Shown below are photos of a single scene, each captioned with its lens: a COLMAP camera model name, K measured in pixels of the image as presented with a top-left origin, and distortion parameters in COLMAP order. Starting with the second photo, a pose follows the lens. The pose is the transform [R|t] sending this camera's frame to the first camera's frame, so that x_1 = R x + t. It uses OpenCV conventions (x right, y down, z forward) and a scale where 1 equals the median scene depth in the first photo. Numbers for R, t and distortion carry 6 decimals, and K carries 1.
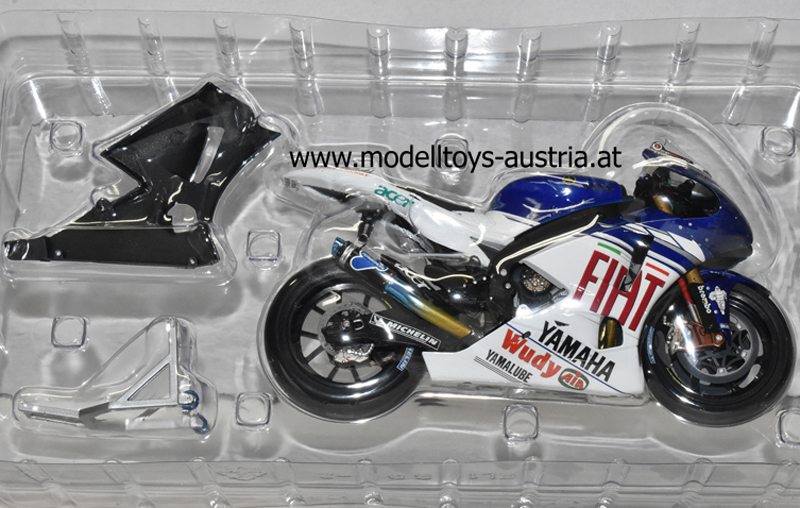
lens RADIAL K [[1945.1, 0, 402.6], [0, 1945.1, 253.7], [0, 0, 1]] dist [0.130076, 0.000000]
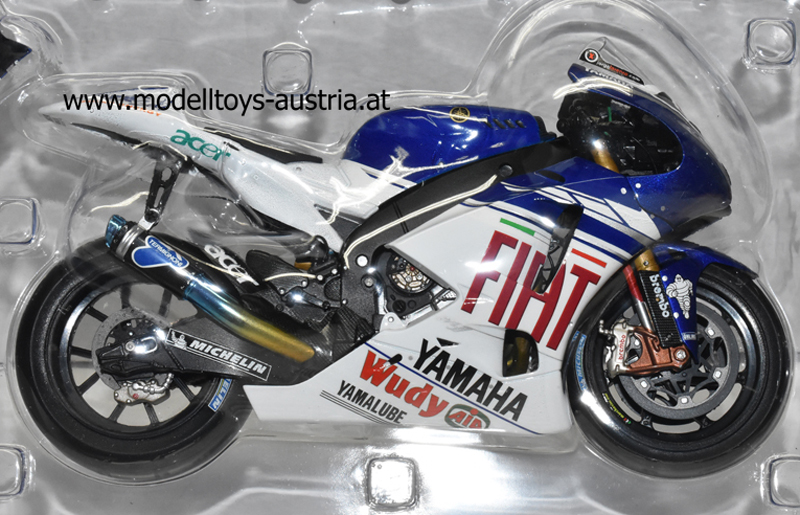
lens RADIAL K [[1945.1, 0, 396.5], [0, 1945.1, 257.2], [0, 0, 1]] dist [0.130076, 0.000000]
pose [[0.999676, -0.025353, -0.002046, 0.065563], [0.025340, 0.985770, 0.166179, -0.104315], [-0.002196, -0.166177, 0.986093, 0.337466]]
